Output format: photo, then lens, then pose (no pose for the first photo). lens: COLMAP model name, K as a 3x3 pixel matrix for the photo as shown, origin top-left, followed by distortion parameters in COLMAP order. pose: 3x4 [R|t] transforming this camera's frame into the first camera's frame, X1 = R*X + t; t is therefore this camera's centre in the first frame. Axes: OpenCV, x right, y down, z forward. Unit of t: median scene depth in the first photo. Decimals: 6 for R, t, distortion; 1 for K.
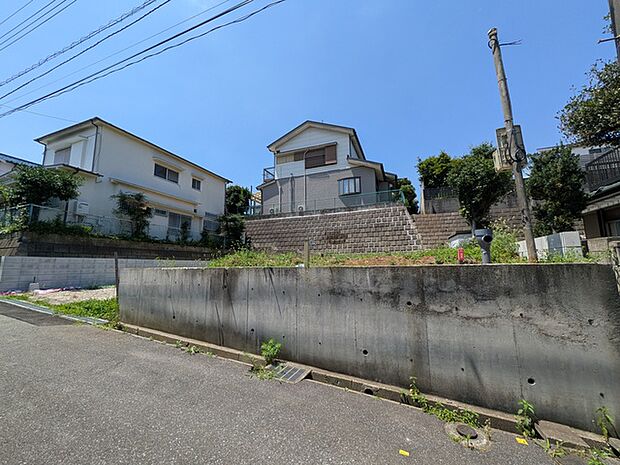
lens RADIAL K [[245.5, 0, 311.1], [0, 245.5, 230.9], [0, 0, 1]] dist [-0.001706, 0.000420]
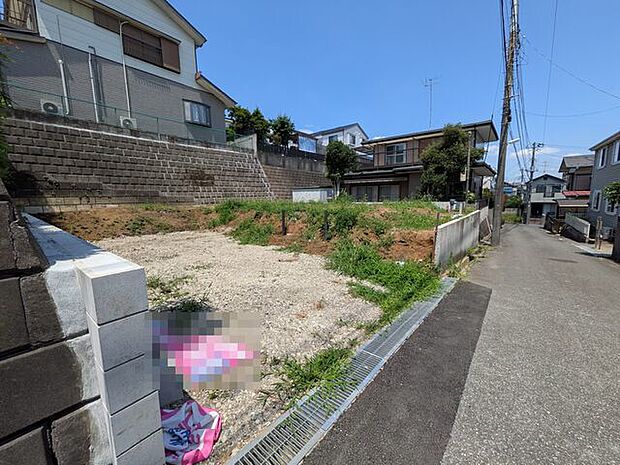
lens RADIAL K [[245.5, 0, 310.9], [0, 245.5, 231.0], [0, 0, 1]] dist [-0.001706, 0.000420]
pose [[0.306567, -0.120909, 0.944139, -0.896351], [-0.122492, 0.978641, 0.165101, 0.029896], [-0.943935, -0.166264, 0.285208, 0.575156]]
